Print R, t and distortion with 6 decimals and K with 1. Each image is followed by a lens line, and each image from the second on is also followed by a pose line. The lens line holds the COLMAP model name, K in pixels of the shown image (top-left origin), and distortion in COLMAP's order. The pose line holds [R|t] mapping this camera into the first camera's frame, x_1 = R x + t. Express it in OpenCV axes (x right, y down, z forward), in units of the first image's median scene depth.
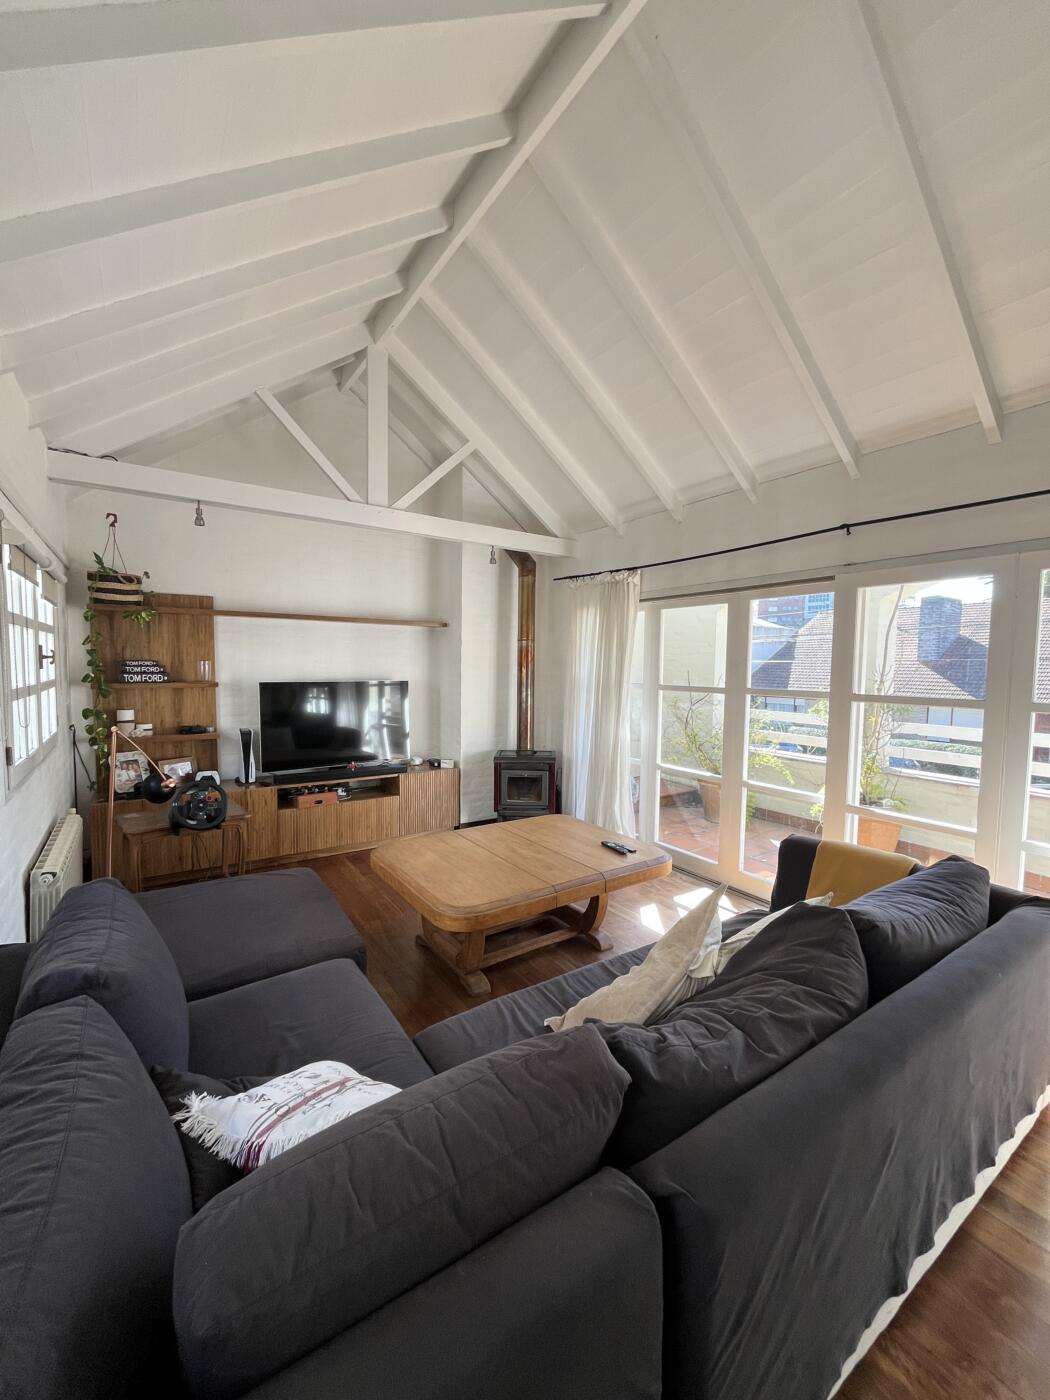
lens RADIAL K [[563.3, 0, 519.9], [0, 563.3, 700.1], [0, 0, 1]] dist [-0.007485, 0.000441]
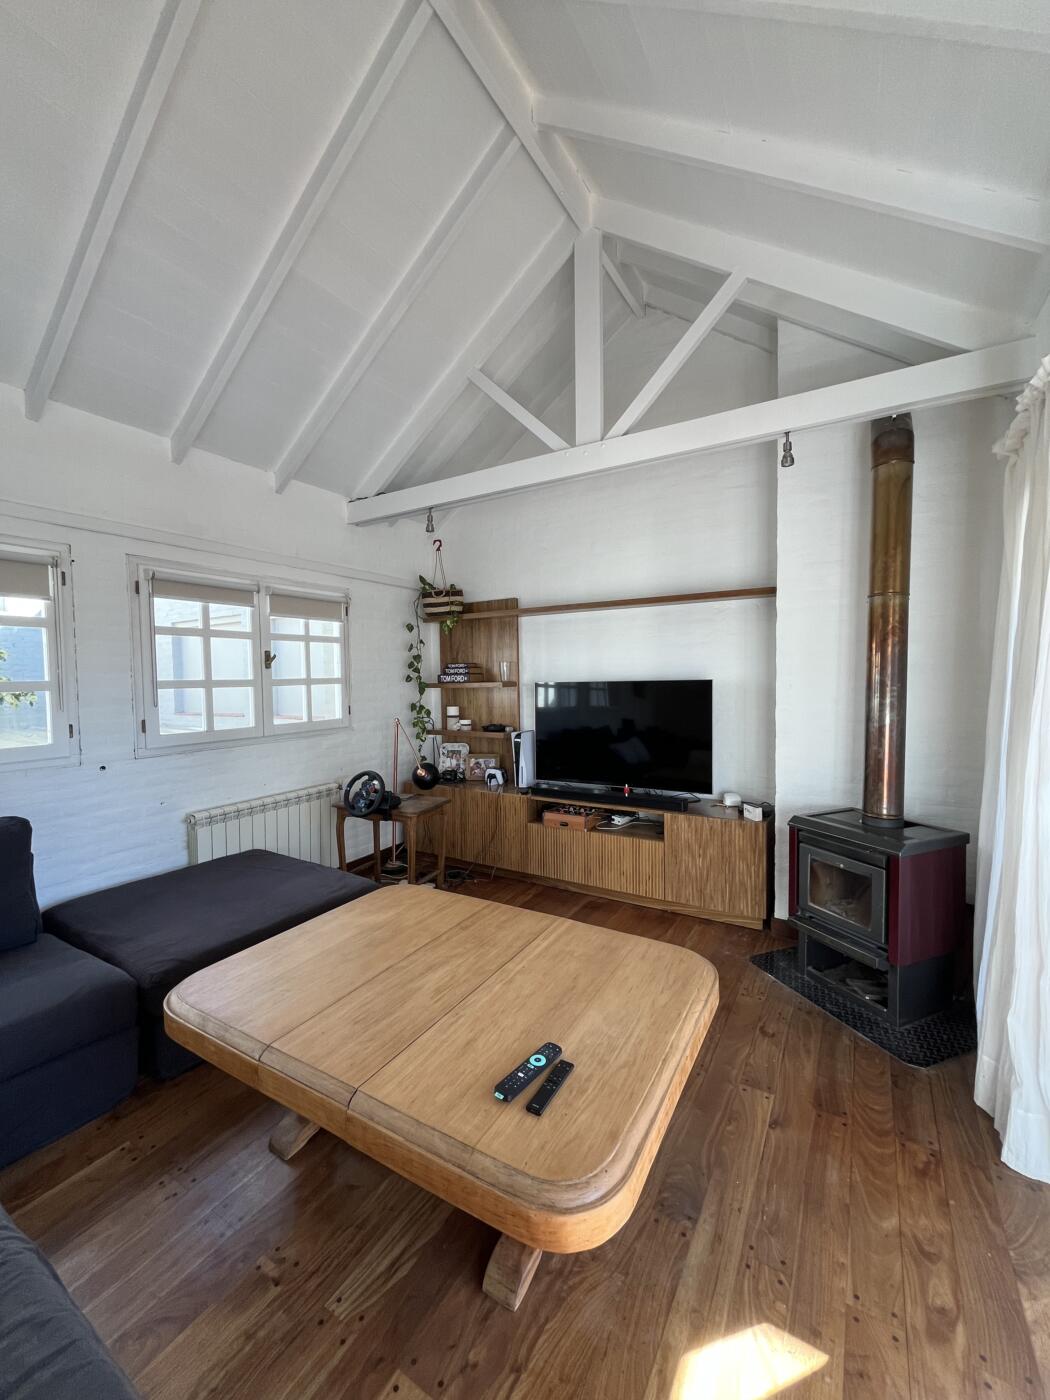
lens RADIAL K [[563.3, 0, 522.1], [0, 563.3, 704.0], [0, 0, 1]] dist [-0.007485, 0.000441]
pose [[0.419187, 0.025066, -0.907554, 0.389729], [-0.037184, 0.999254, 0.010425, -0.004658], [0.907138, 0.029376, 0.419807, 0.607025]]
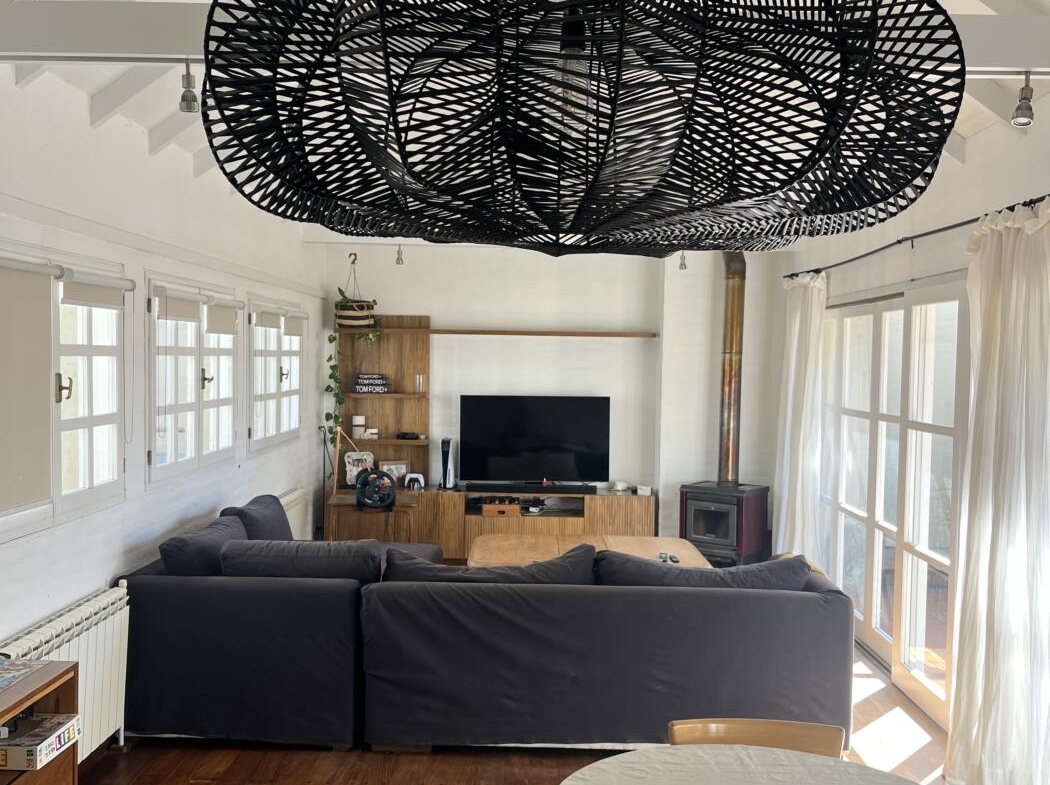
lens RADIAL K [[1046.4, 0, 527.6], [0, 1046.4, 401.7], [0, 0, 1]] dist [0.103626, 0.000000]
pose [[0.822267, 0.025845, -0.568514, 0.796977], [-0.042709, 0.998954, -0.016358, 0.008407], [0.567497, 0.037731, 0.822511, -0.580612]]
